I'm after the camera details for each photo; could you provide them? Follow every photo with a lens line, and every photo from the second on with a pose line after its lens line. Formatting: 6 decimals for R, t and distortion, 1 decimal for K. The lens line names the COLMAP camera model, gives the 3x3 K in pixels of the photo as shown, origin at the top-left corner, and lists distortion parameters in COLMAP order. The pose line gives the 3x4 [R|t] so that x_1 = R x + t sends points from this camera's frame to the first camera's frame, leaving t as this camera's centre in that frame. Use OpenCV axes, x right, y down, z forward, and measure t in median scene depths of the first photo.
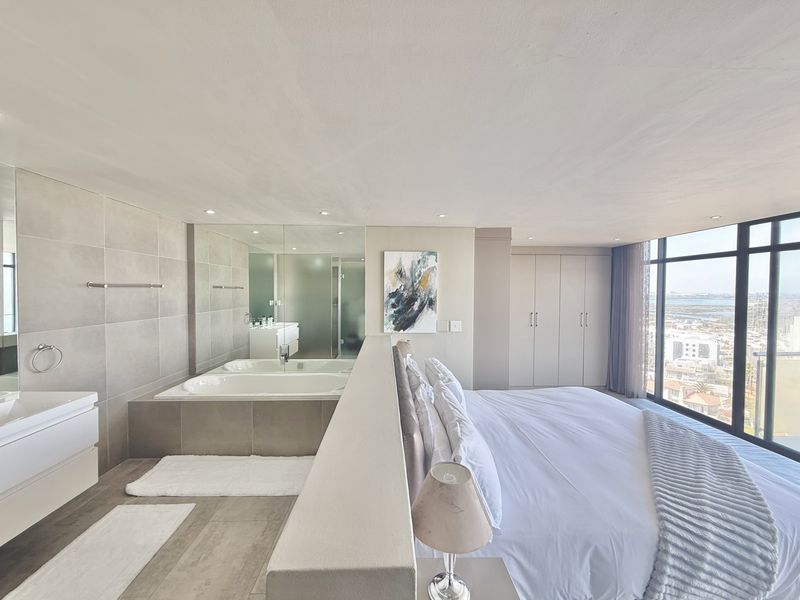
lens RADIAL K [[318.2, 0, 396.7], [0, 318.2, 300.5], [0, 0, 1]] dist [-0.002991, -0.000070]
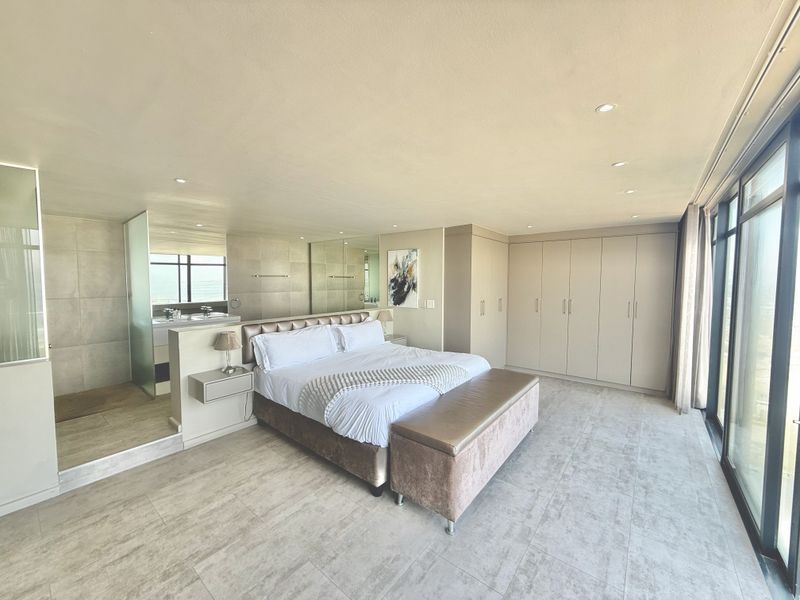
lens RADIAL K [[318.2, 0, 396.7], [0, 318.2, 297.6], [0, 0, 1]] dist [-0.002991, -0.000070]
pose [[0.769650, 0.029901, -0.637765, 0.935420], [-0.016152, 0.999495, 0.027368, 0.020556], [0.638262, -0.010763, 0.769744, -0.114690]]
